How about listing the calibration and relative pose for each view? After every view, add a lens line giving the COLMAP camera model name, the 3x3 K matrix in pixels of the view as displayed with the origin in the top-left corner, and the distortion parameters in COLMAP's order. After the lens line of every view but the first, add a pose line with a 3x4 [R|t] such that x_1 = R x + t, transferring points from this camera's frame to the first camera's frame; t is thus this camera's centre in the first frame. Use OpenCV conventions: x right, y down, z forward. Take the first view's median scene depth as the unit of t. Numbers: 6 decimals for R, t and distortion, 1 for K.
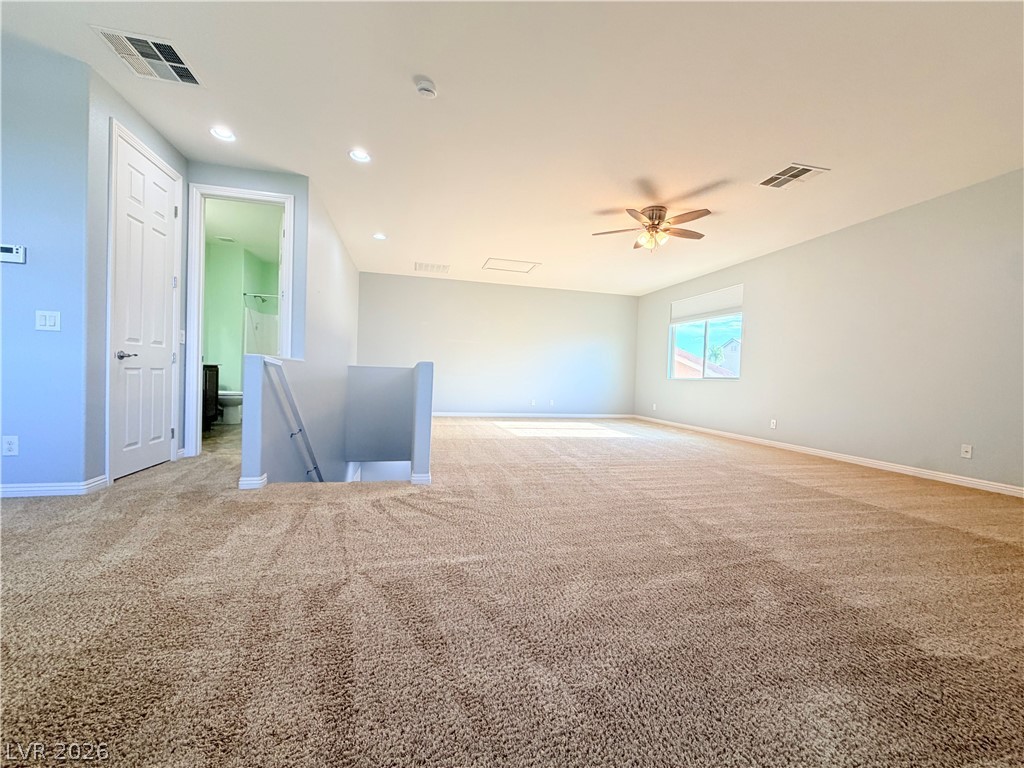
lens RADIAL K [[410.1, 0, 512.4], [0, 410.1, 383.1], [0, 0, 1]] dist [-0.001286, -0.000342]
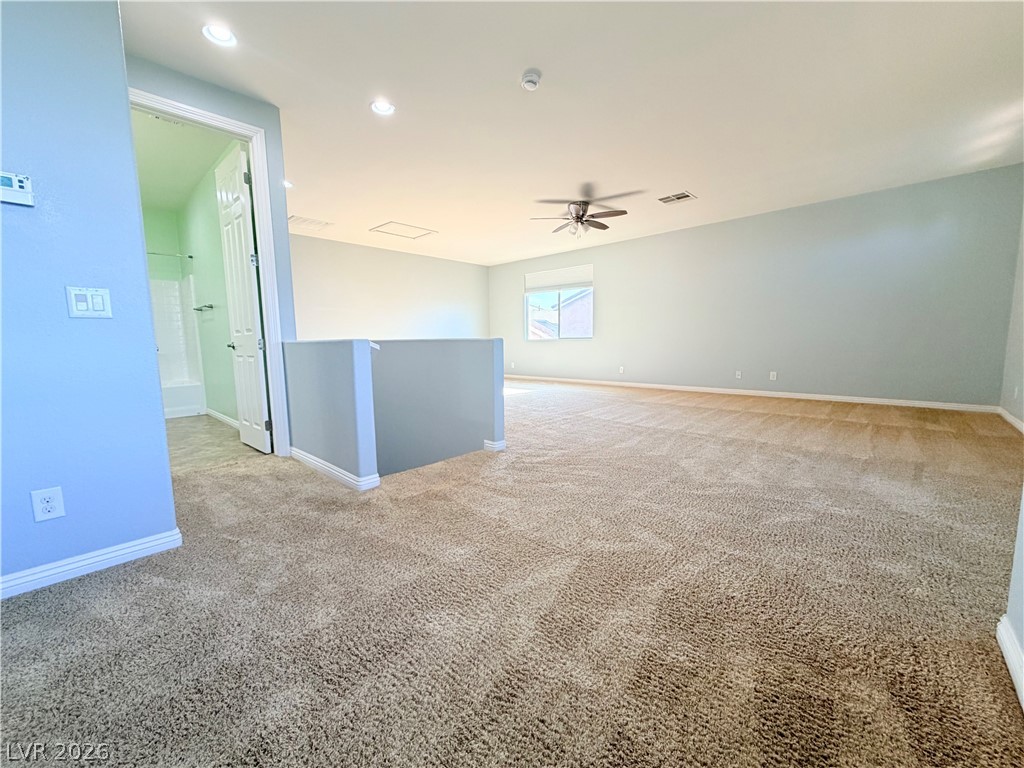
lens RADIAL K [[410.1, 0, 509.8], [0, 410.1, 384.6], [0, 0, 1]] dist [-0.001286, -0.000342]
pose [[0.835927, -0.106259, 0.538456, -0.683240], [0.053119, 0.992137, 0.113324, -0.045635], [-0.546264, -0.066128, 0.834999, 0.068184]]
